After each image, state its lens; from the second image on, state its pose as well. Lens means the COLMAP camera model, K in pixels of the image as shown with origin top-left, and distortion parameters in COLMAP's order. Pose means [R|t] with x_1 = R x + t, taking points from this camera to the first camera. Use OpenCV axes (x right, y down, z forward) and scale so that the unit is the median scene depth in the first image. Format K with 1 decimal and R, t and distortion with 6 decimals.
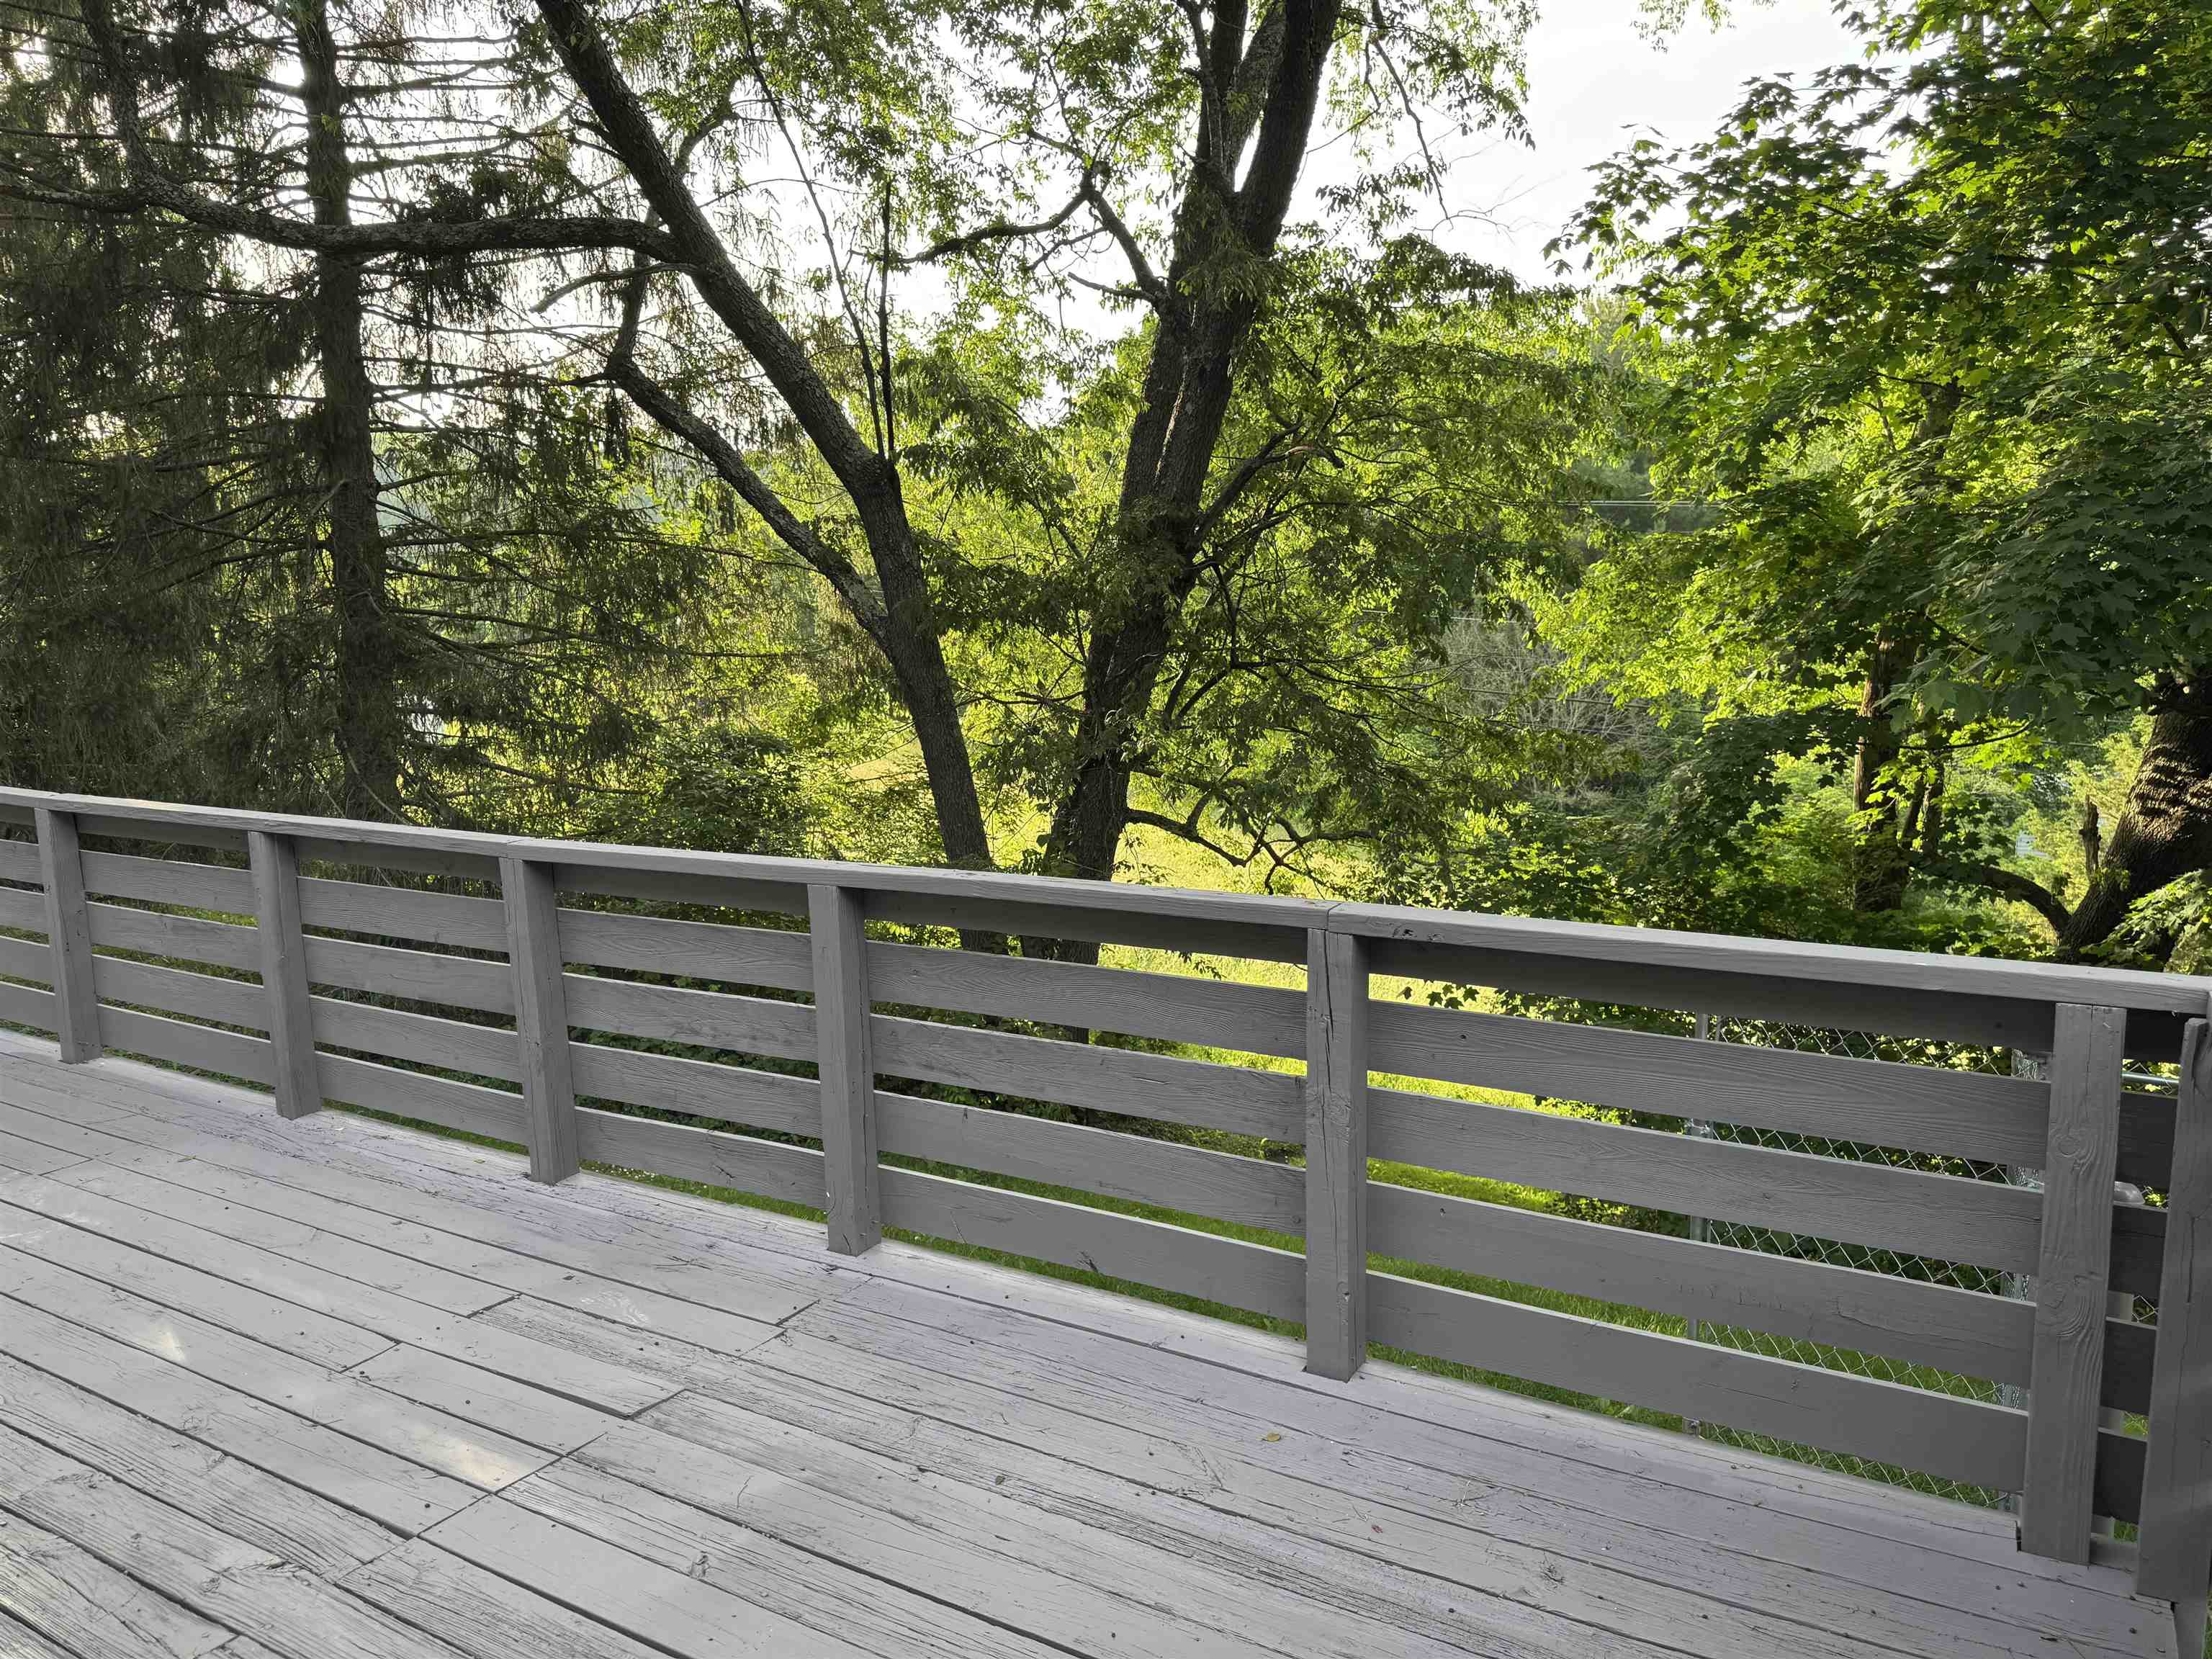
lens RADIAL K [[1518.0, 0, 1096.0], [0, 1518.0, 828.0], [0, 0, 1]] dist [0.041711, -0.081483]
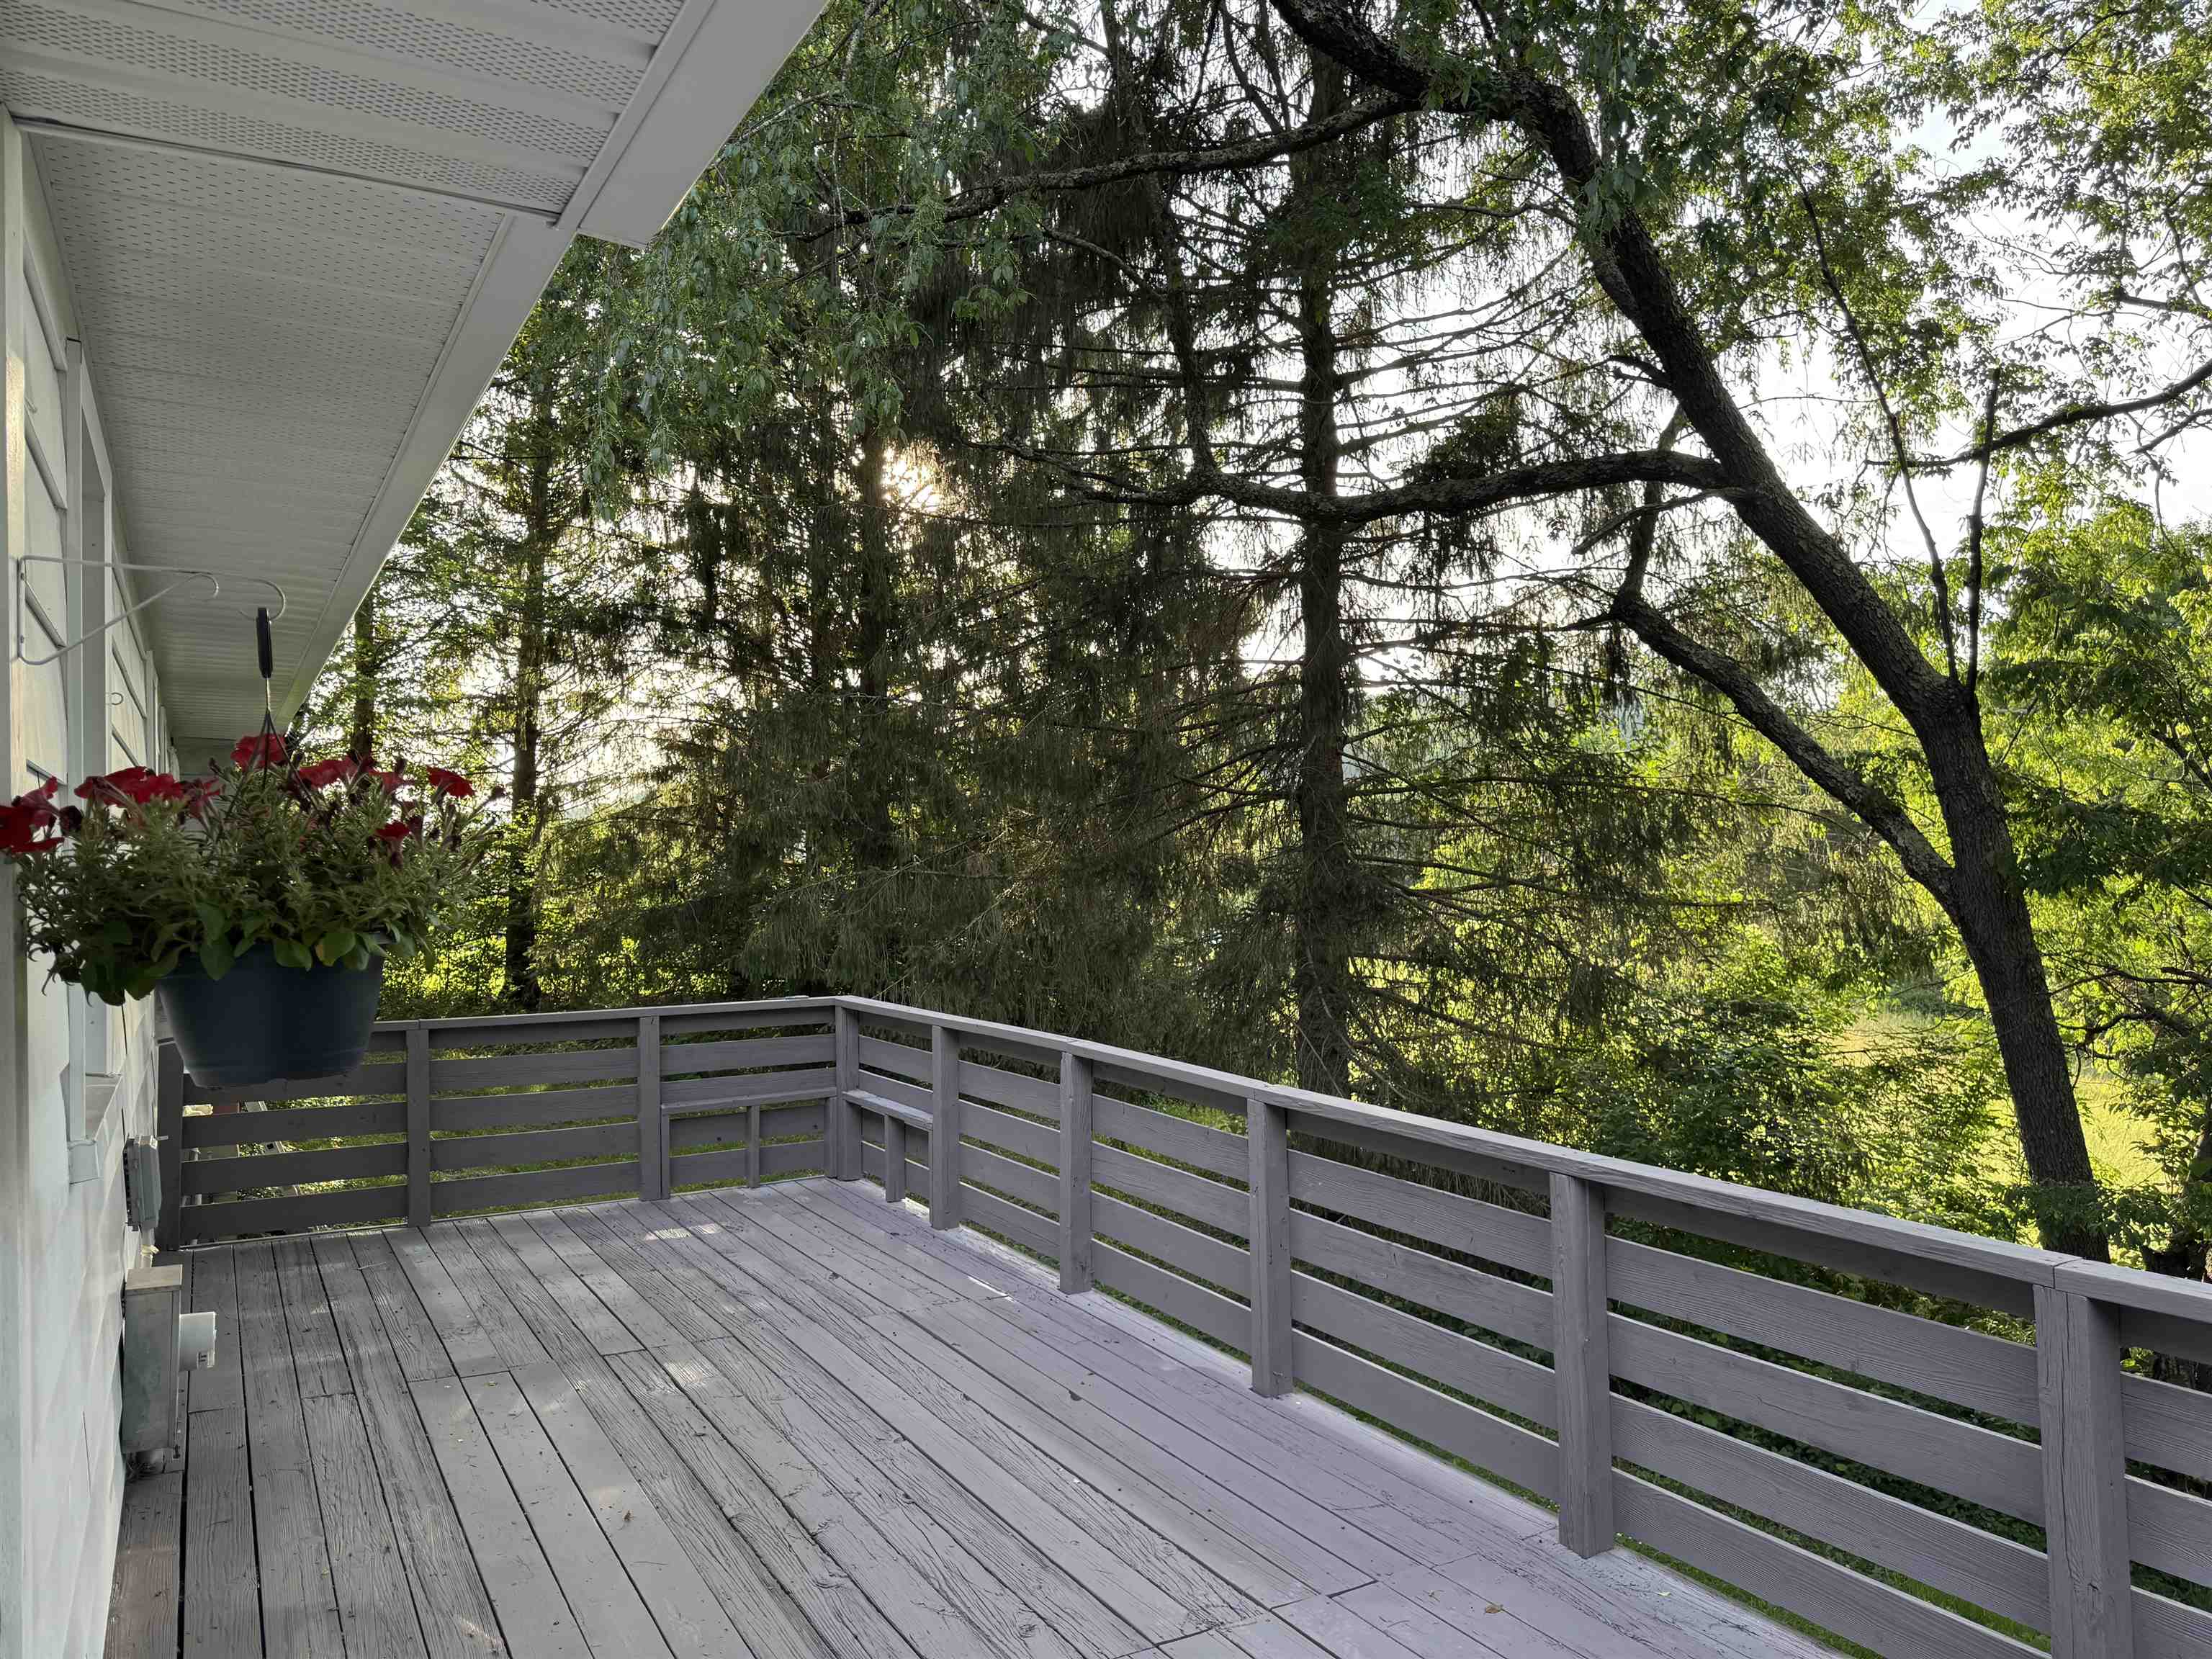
lens RADIAL K [[1518.0, 0, 1096.0], [0, 1518.0, 828.0], [0, 0, 1]] dist [0.041711, -0.081483]
pose [[0.861503, -0.005317, -0.507725, -0.107469], [-0.072886, 0.988294, -0.134022, -0.015502], [0.502494, 0.152467, 0.851031, 0.052425]]
